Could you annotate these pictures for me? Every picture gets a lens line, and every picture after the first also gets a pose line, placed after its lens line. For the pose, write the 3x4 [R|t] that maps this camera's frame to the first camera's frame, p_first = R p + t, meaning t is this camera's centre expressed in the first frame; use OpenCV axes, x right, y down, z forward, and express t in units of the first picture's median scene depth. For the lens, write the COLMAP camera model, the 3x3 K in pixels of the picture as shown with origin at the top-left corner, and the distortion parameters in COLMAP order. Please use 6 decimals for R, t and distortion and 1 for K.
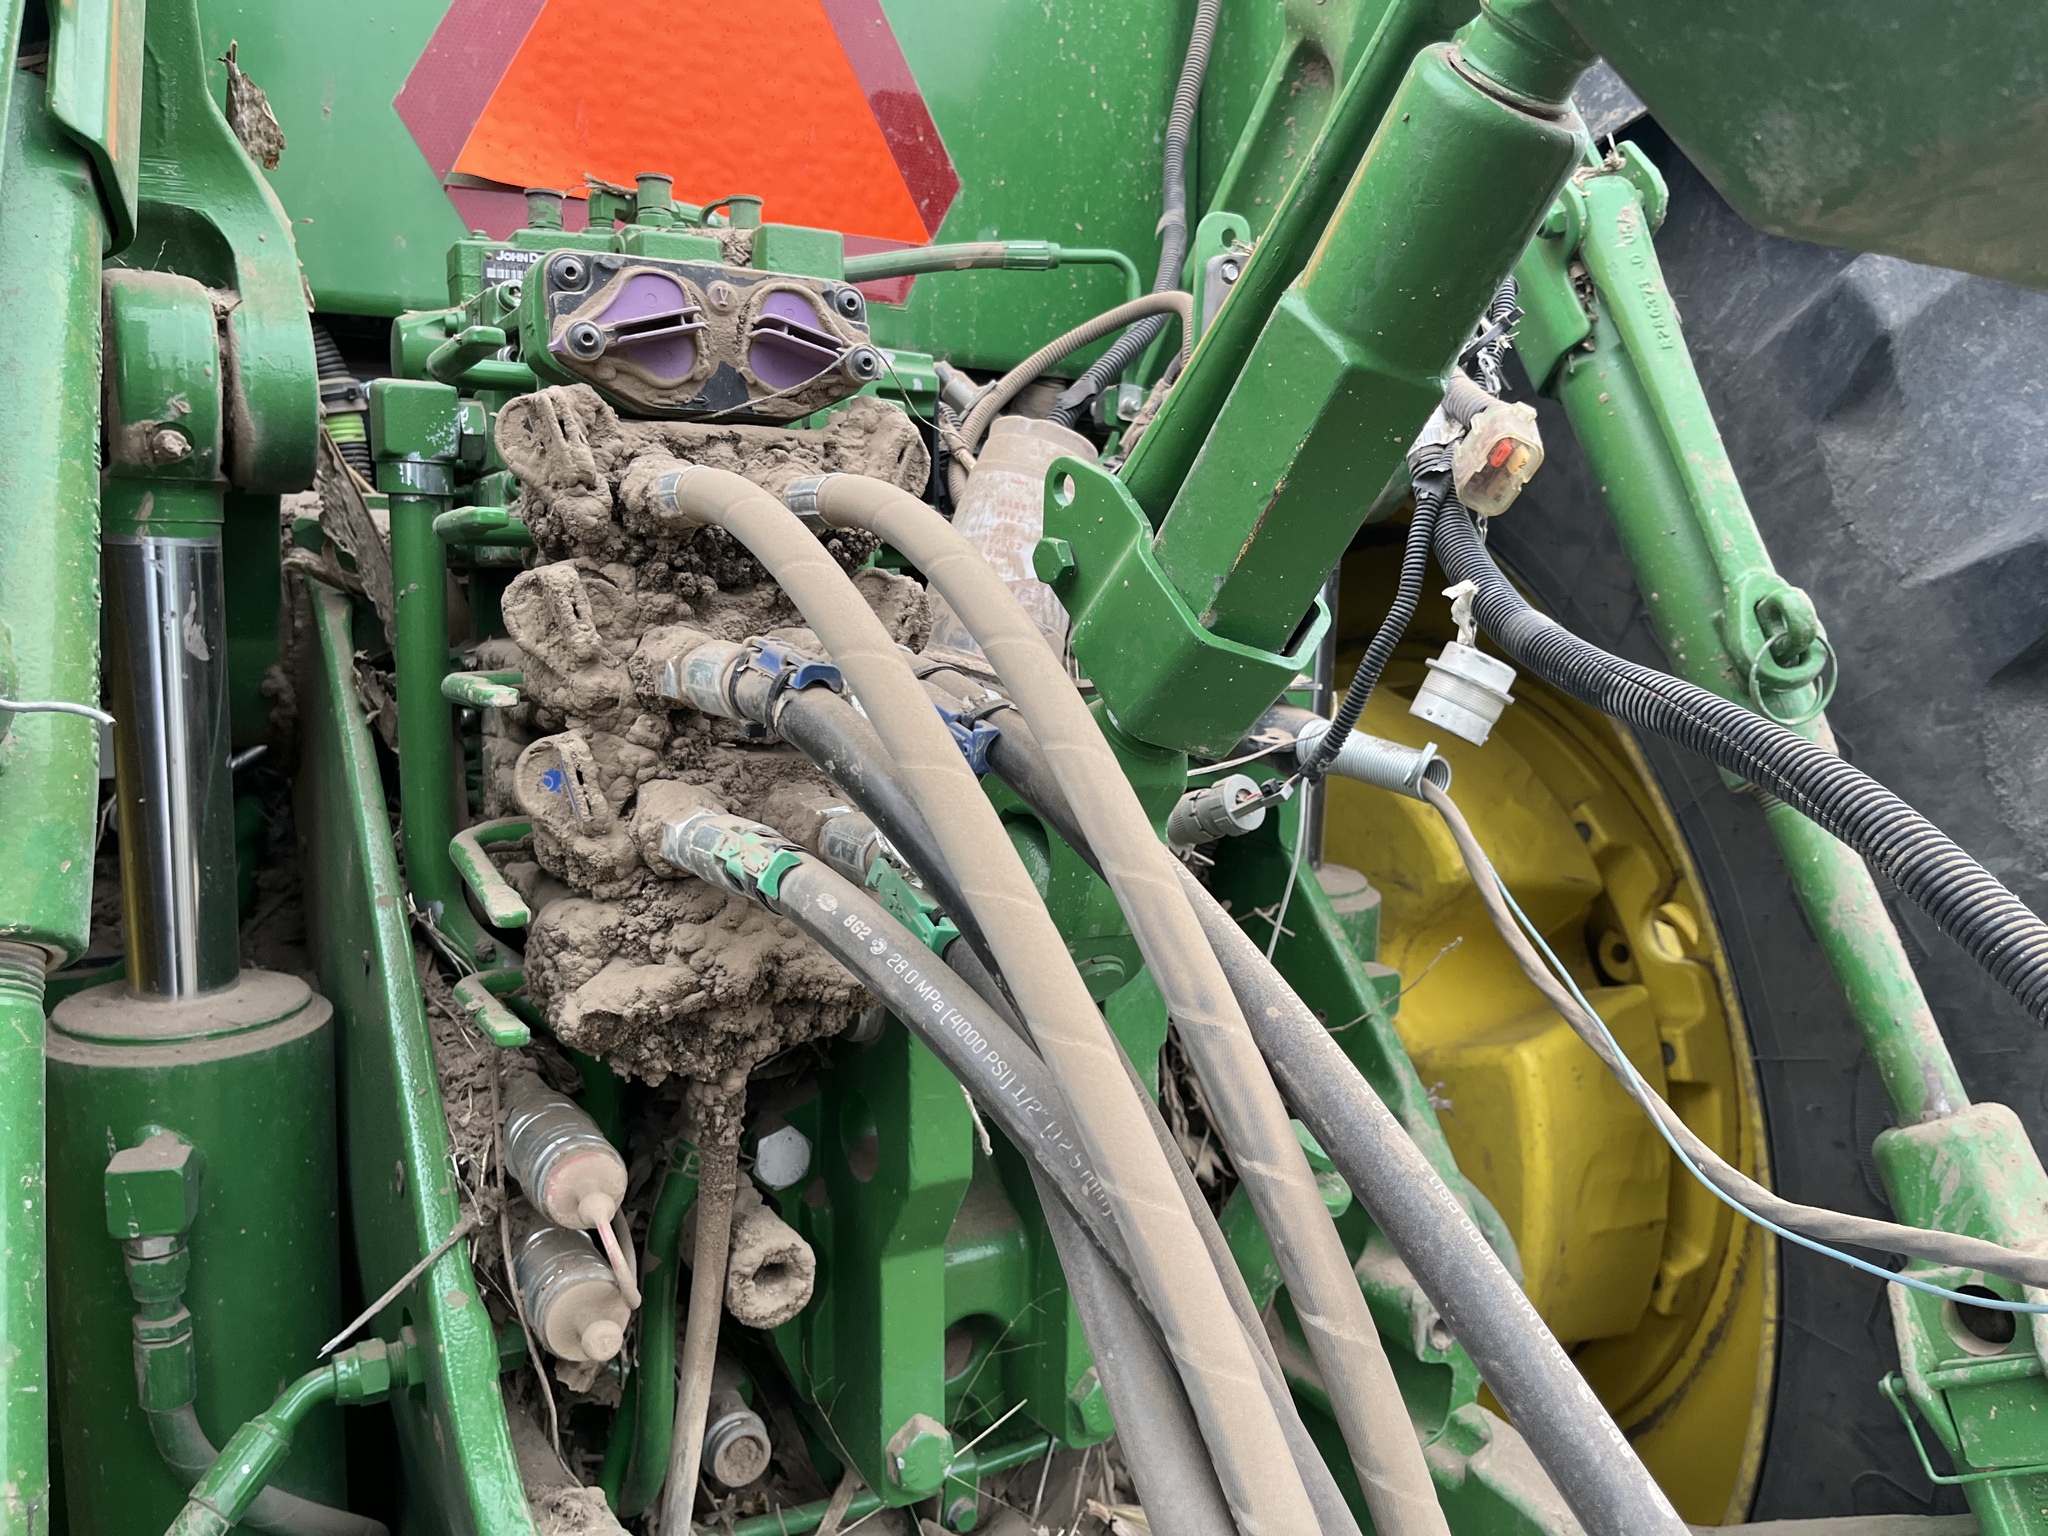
lens RADIAL K [[1559.2, 0, 1039.4], [0, 1559.2, 749.3], [0, 0, 1]] dist [0.069179, -0.090976]
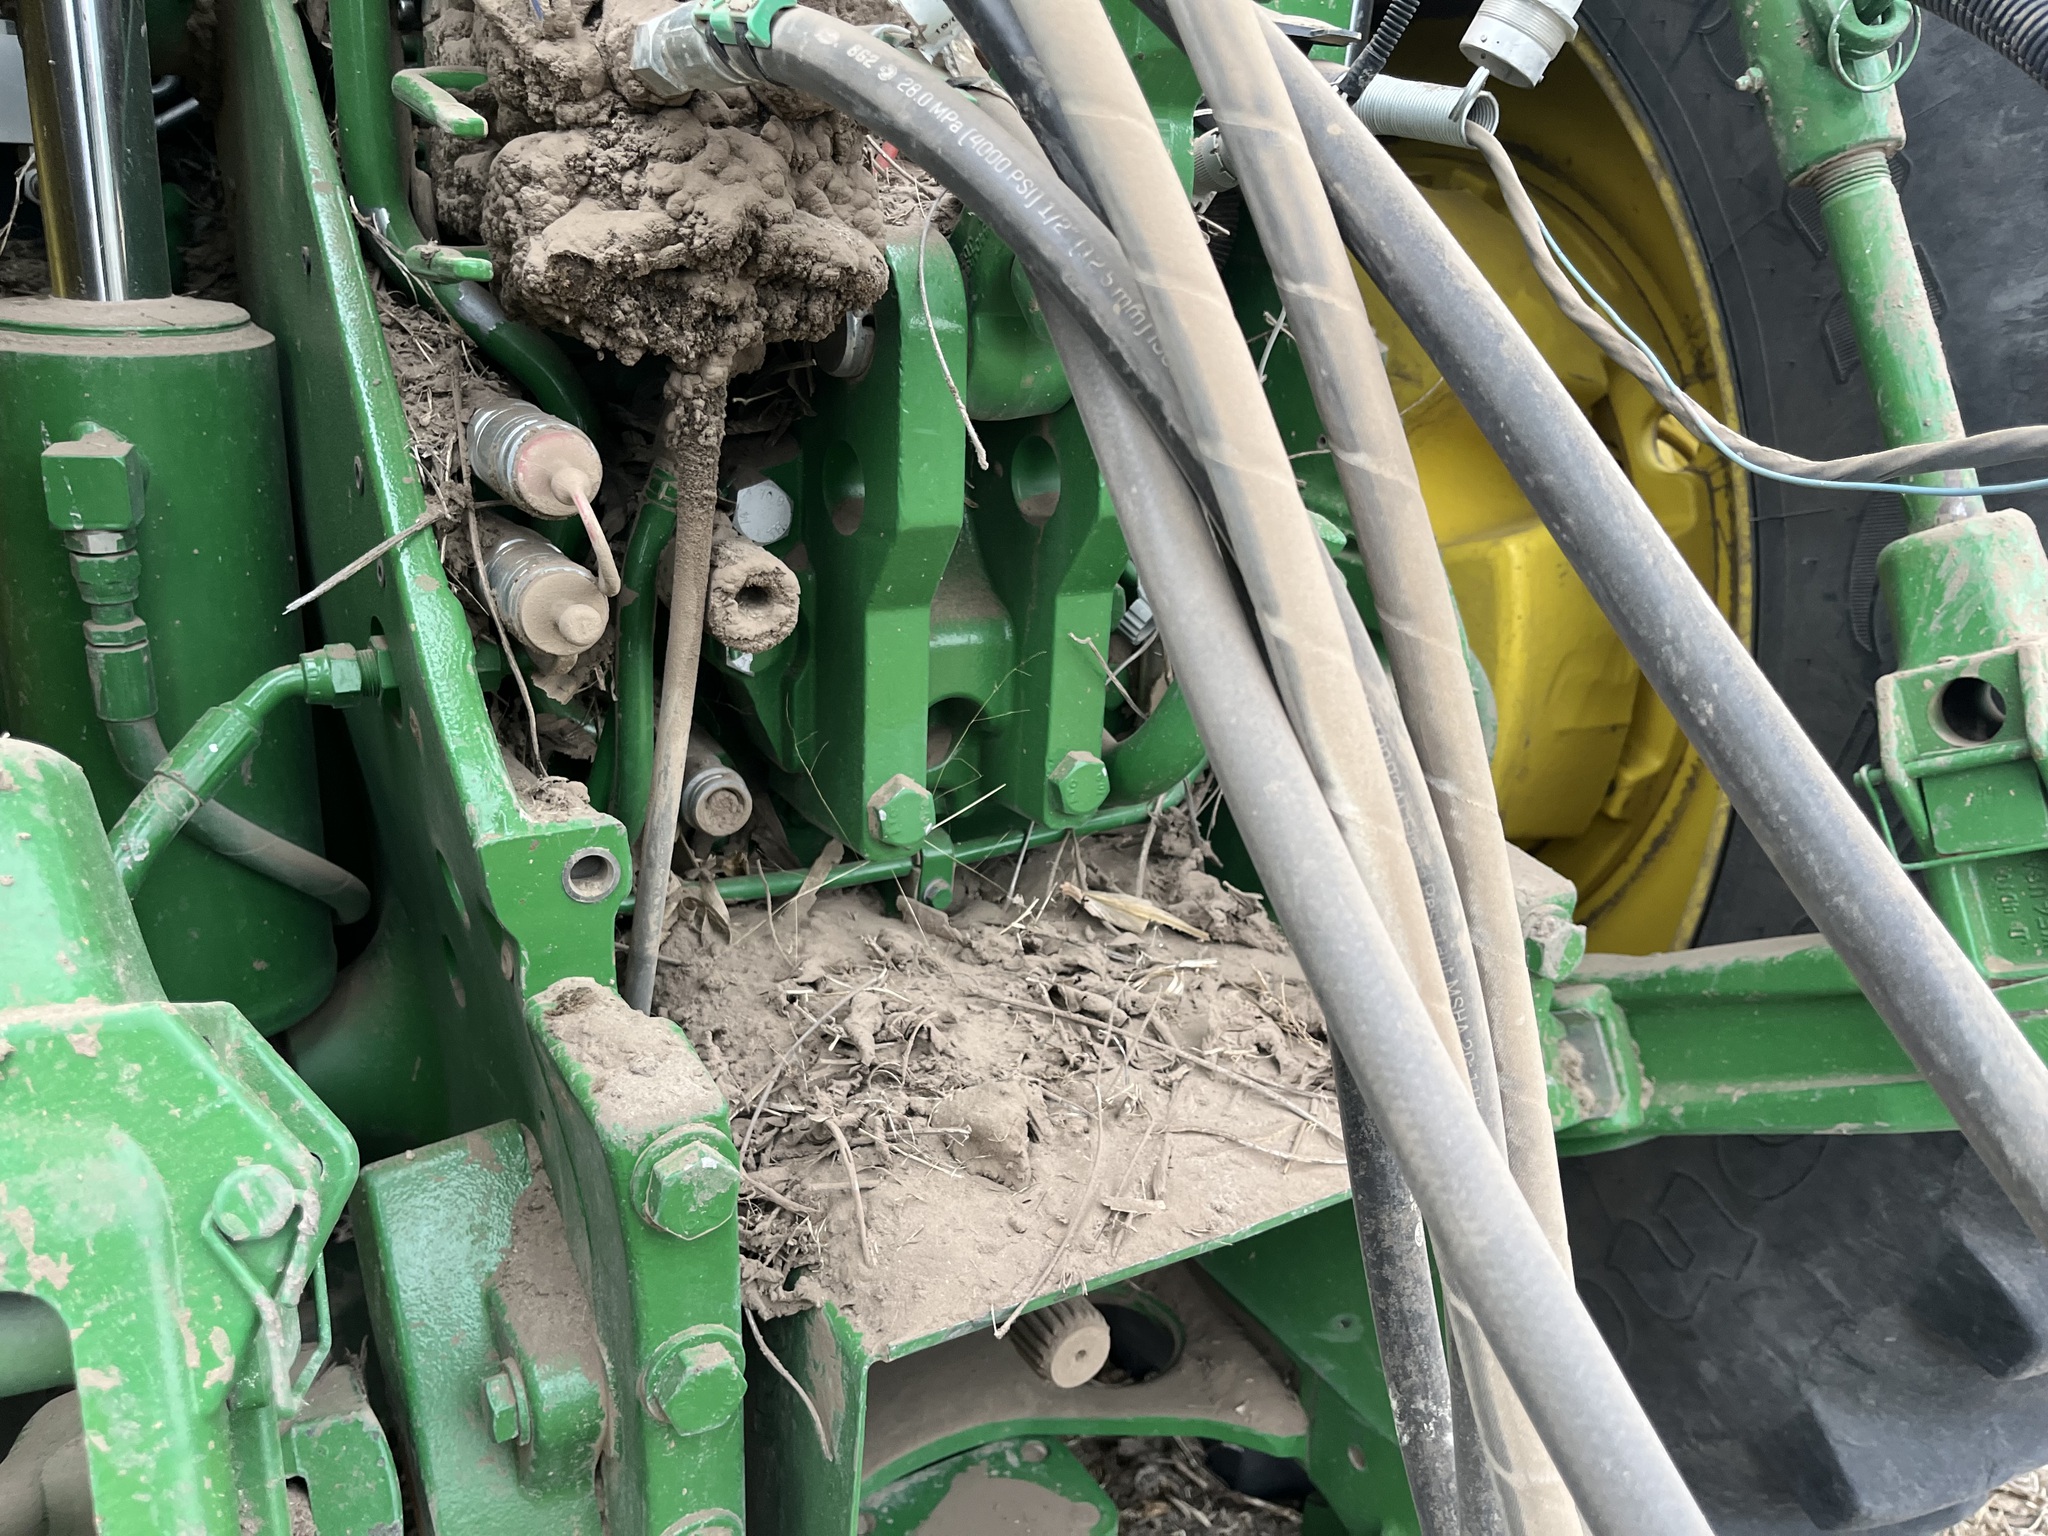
lens RADIAL K [[1559.2, 0, 1033.2], [0, 1559.2, 756.9], [0, 0, 1]] dist [0.069179, -0.090976]
pose [[0.998961, 0.035473, 0.028602, -0.022078], [-0.040768, 0.976160, 0.213189, 0.208580], [-0.020358, -0.214134, 0.976592, 0.032336]]
